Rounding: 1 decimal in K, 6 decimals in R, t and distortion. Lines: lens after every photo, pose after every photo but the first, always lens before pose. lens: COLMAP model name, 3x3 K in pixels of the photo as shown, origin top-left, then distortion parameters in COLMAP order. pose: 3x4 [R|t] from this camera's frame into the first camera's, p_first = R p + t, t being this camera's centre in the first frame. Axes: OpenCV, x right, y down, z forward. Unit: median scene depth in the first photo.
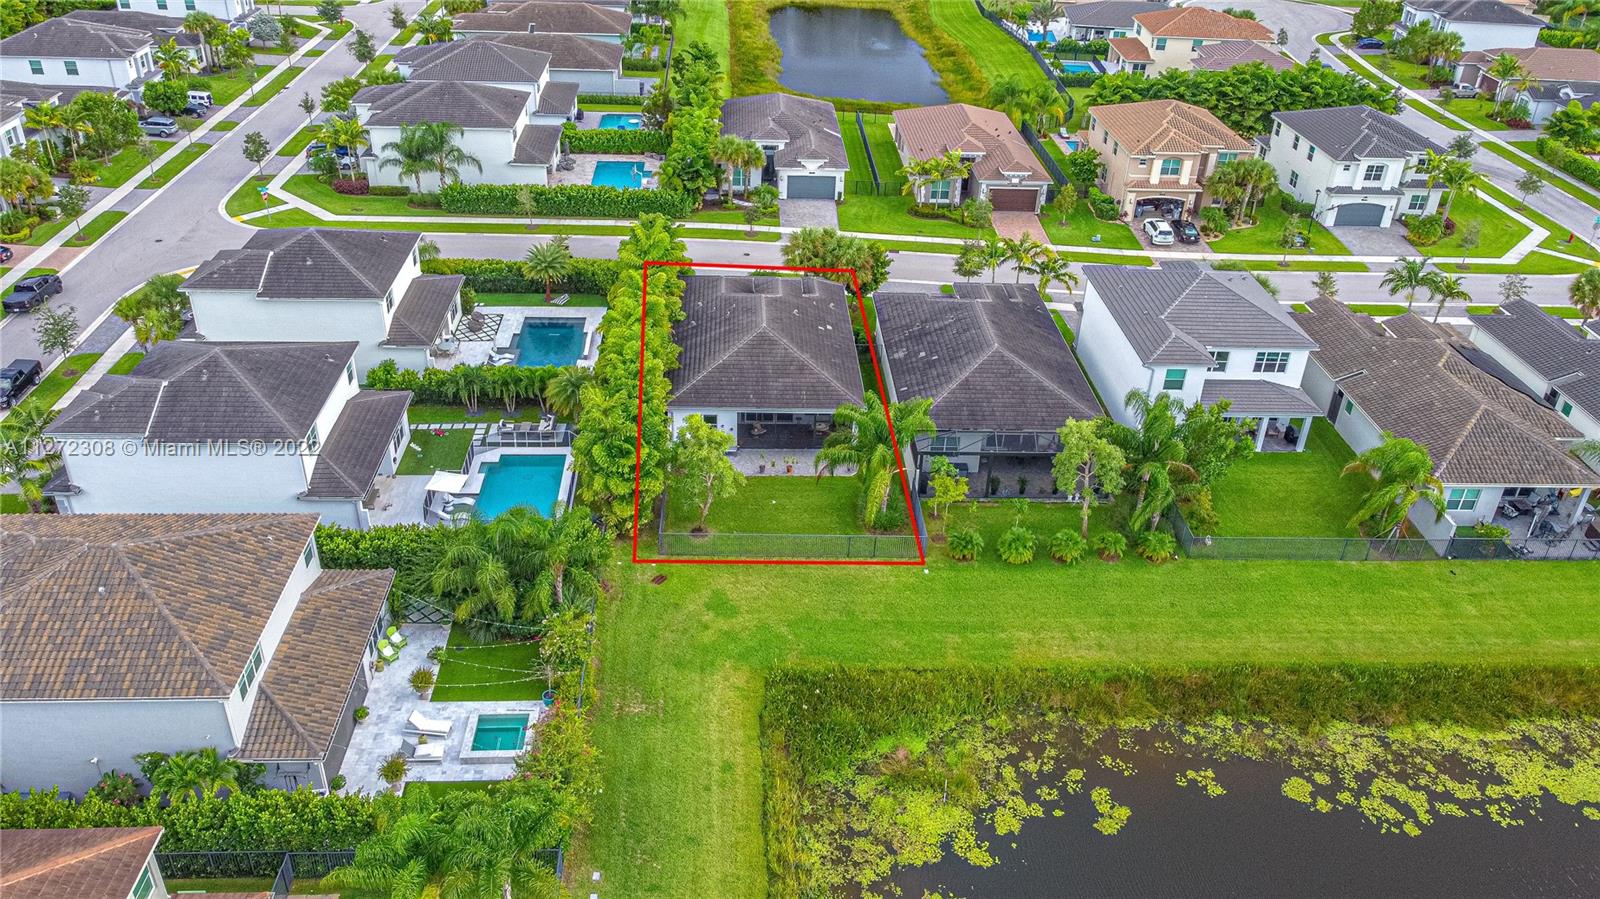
lens RADIAL K [[1217.9, 0, 794.9], [0, 1217.9, 448.1], [0, 0, 1]] dist [-0.001593, -0.003426]
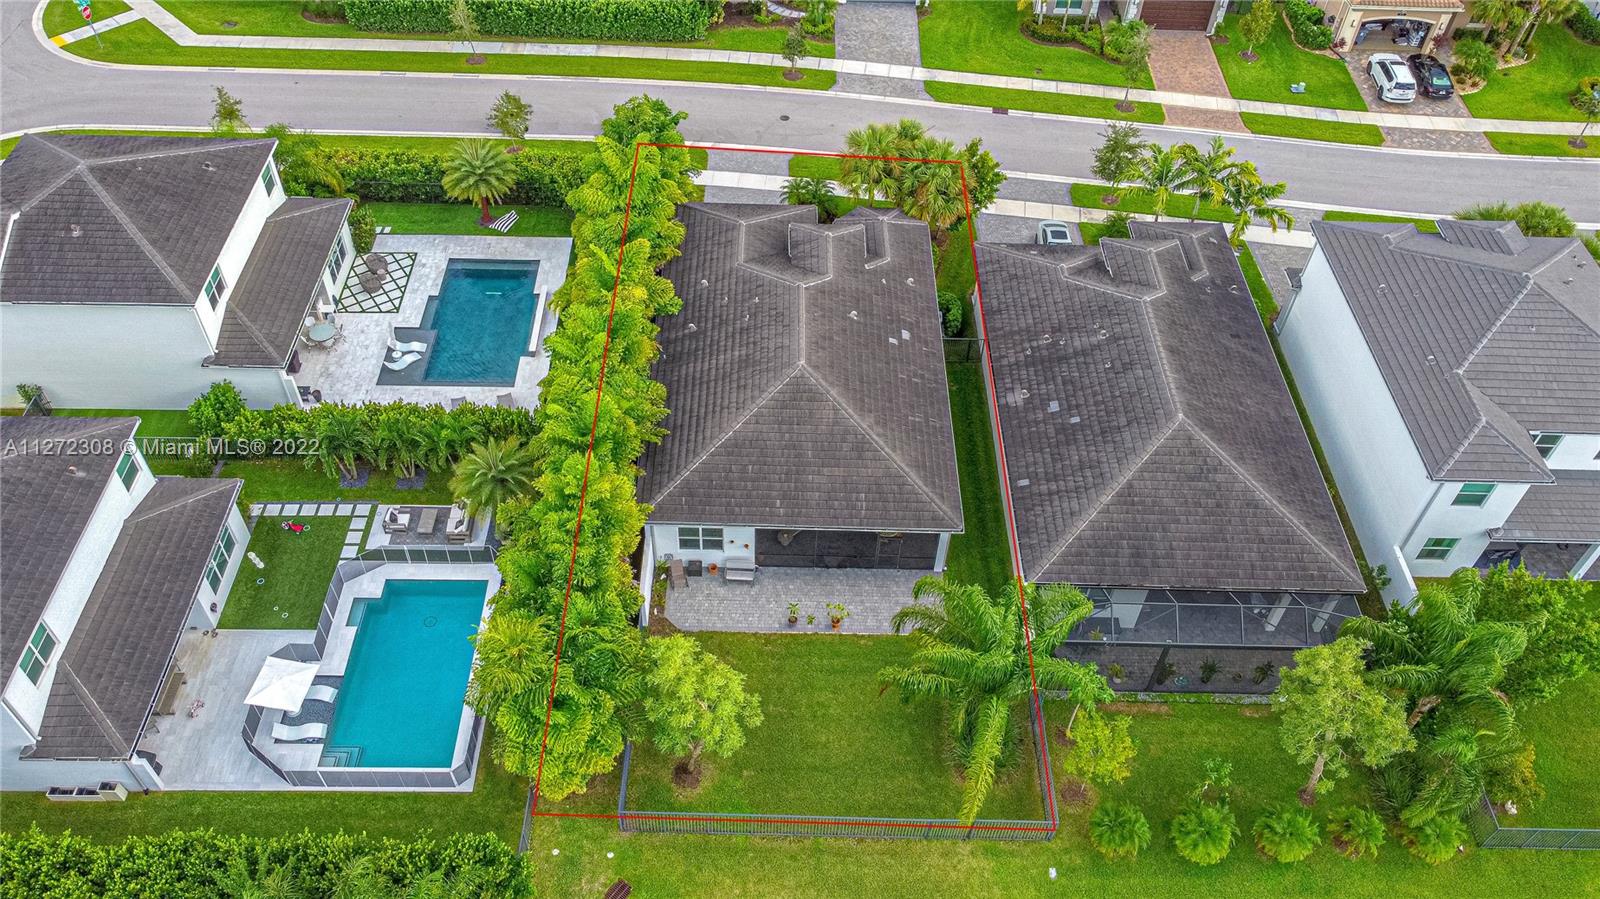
lens RADIAL K [[1217.9, 0, 795.2], [0, 1217.9, 445.9], [0, 0, 1]] dist [-0.001593, -0.003426]
pose [[0.998947, 0.030565, -0.034219, -0.005507], [-0.019757, 0.959674, 0.280419, -0.202209], [0.041410, -0.279448, 0.959267, 0.340150]]
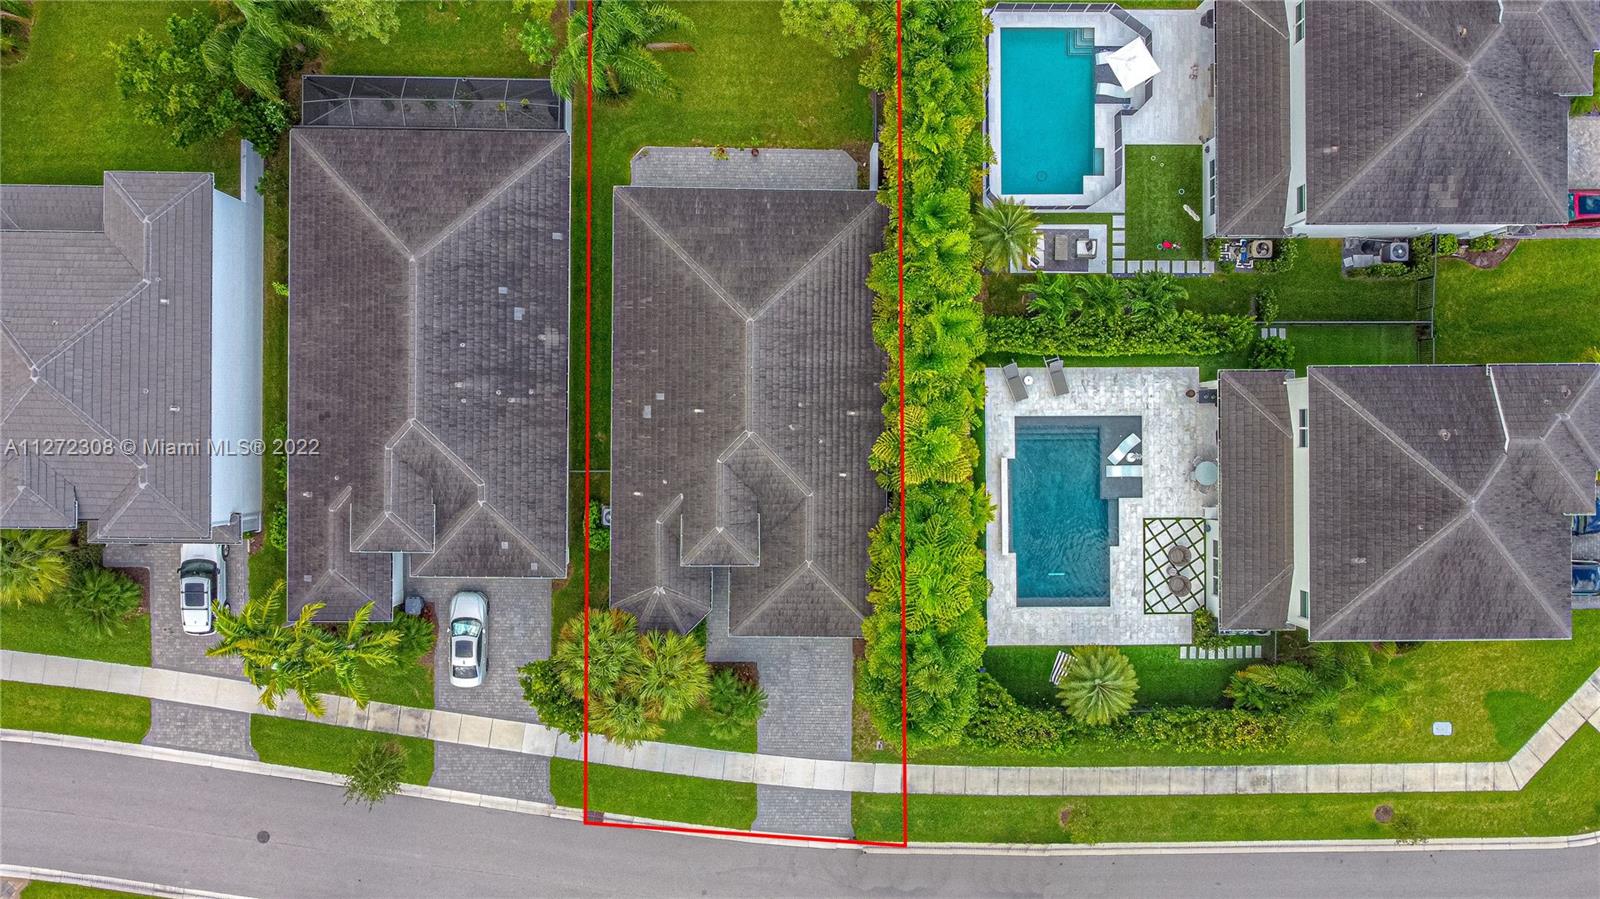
lens RADIAL K [[1217.9, 0, 796.5], [0, 1217.9, 444.7], [0, 0, 1]] dist [-0.001593, -0.003426]
pose [[-0.997406, -0.051736, -0.050052, -0.018982], [-0.016996, -0.506398, 0.862132, -0.625256], [-0.069949, 0.860746, 0.504205, 0.618215]]
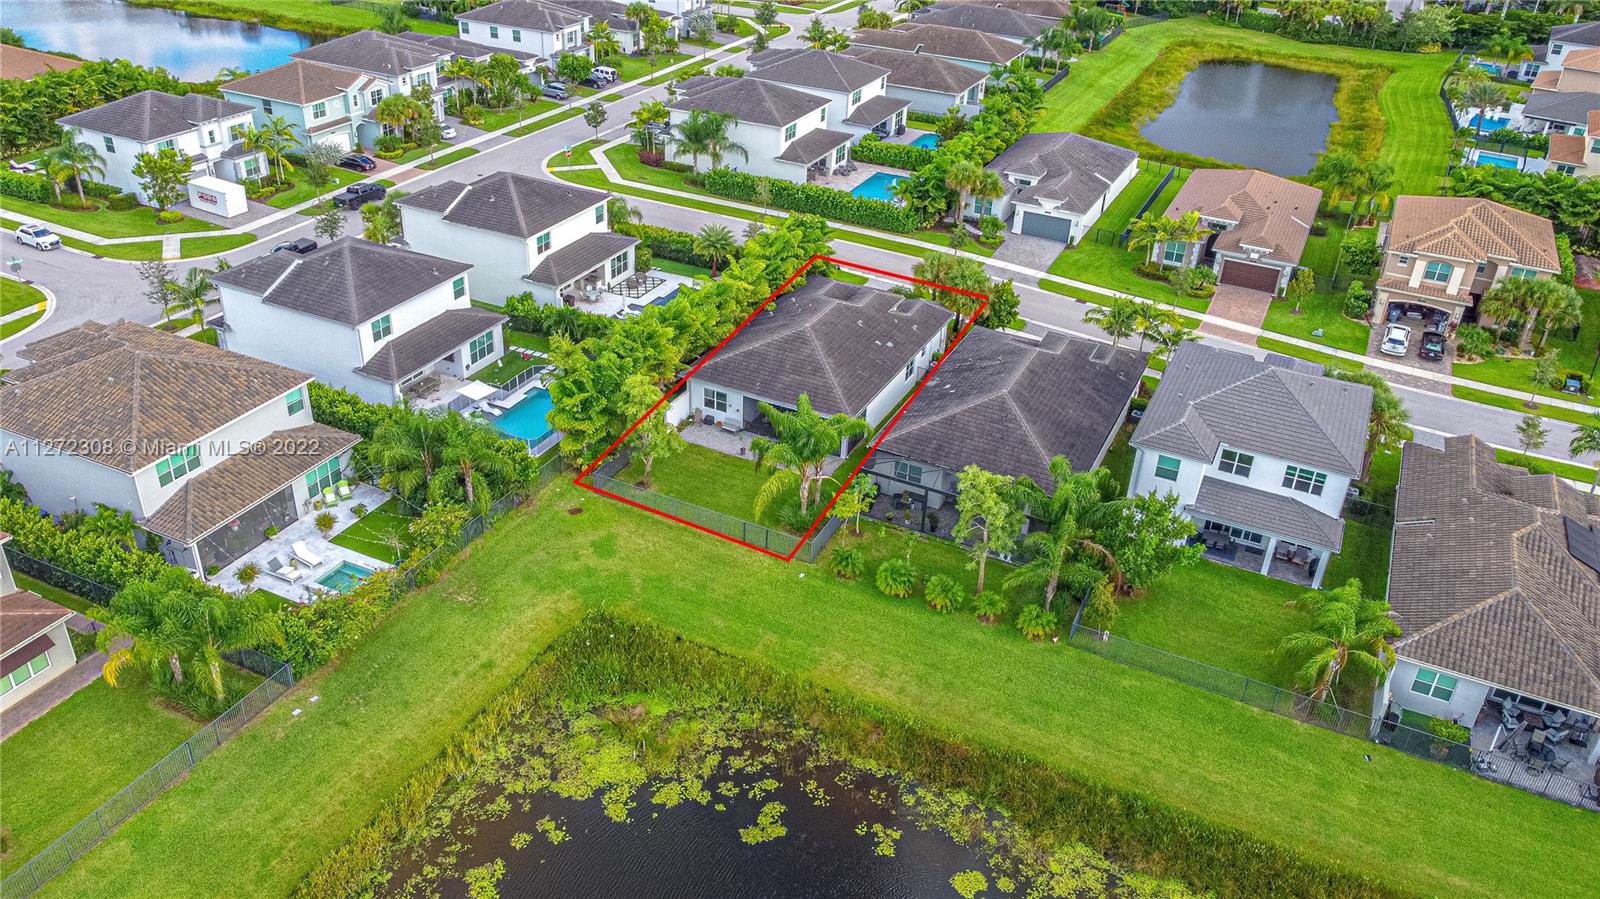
lens RADIAL K [[1217.9, 0, 794.5], [0, 1217.9, 451.0], [0, 0, 1]] dist [-0.001593, -0.003426]
pose [[0.879747, 0.241412, -0.409593, 0.363612], [-0.251982, 0.967300, 0.028899, -0.020405], [0.403176, 0.077786, 0.911811, 0.041525]]
